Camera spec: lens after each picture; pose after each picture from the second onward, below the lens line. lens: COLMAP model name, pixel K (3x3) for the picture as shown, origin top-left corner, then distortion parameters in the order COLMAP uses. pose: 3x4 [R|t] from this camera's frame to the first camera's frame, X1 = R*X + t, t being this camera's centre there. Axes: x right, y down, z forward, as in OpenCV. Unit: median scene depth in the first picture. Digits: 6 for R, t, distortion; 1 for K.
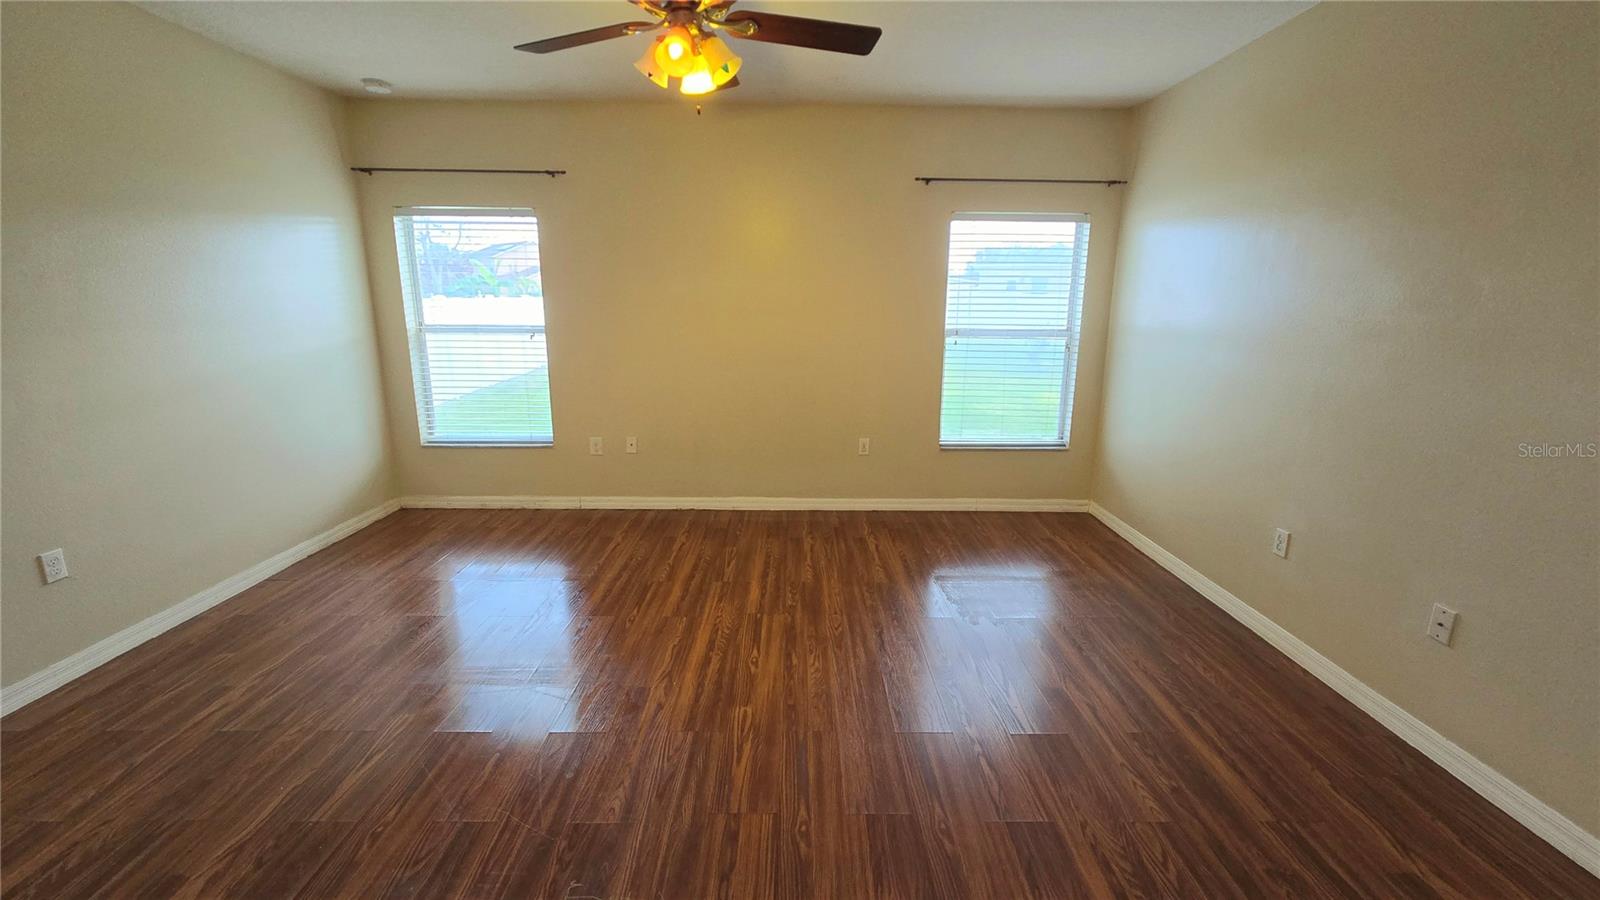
lens RADIAL K [[657.8, 0, 802.2], [0, 657.8, 444.6], [0, 0, 1]] dist [-0.001330, -0.000273]
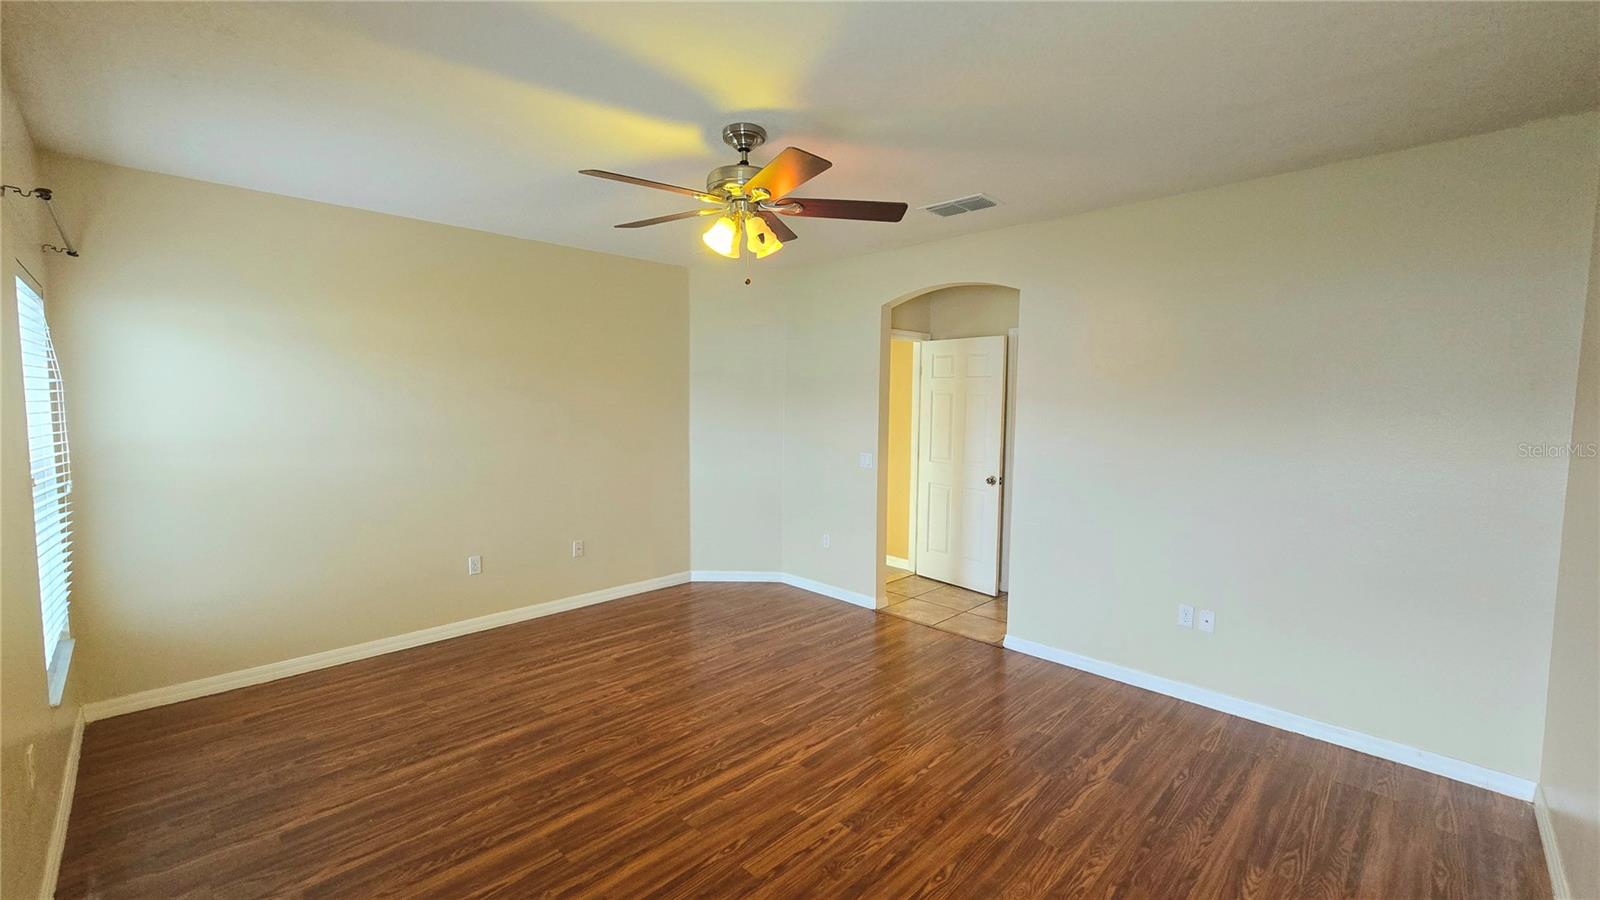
lens RADIAL K [[657.8, 0, 800.4], [0, 657.8, 449.9], [0, 0, 1]] dist [-0.001330, -0.000273]
pose [[-0.707575, -0.067446, 0.703412, -0.813183], [0.138367, 0.962941, 0.231517, -0.336005], [-0.692959, 0.261144, -0.672021, 1.327184]]
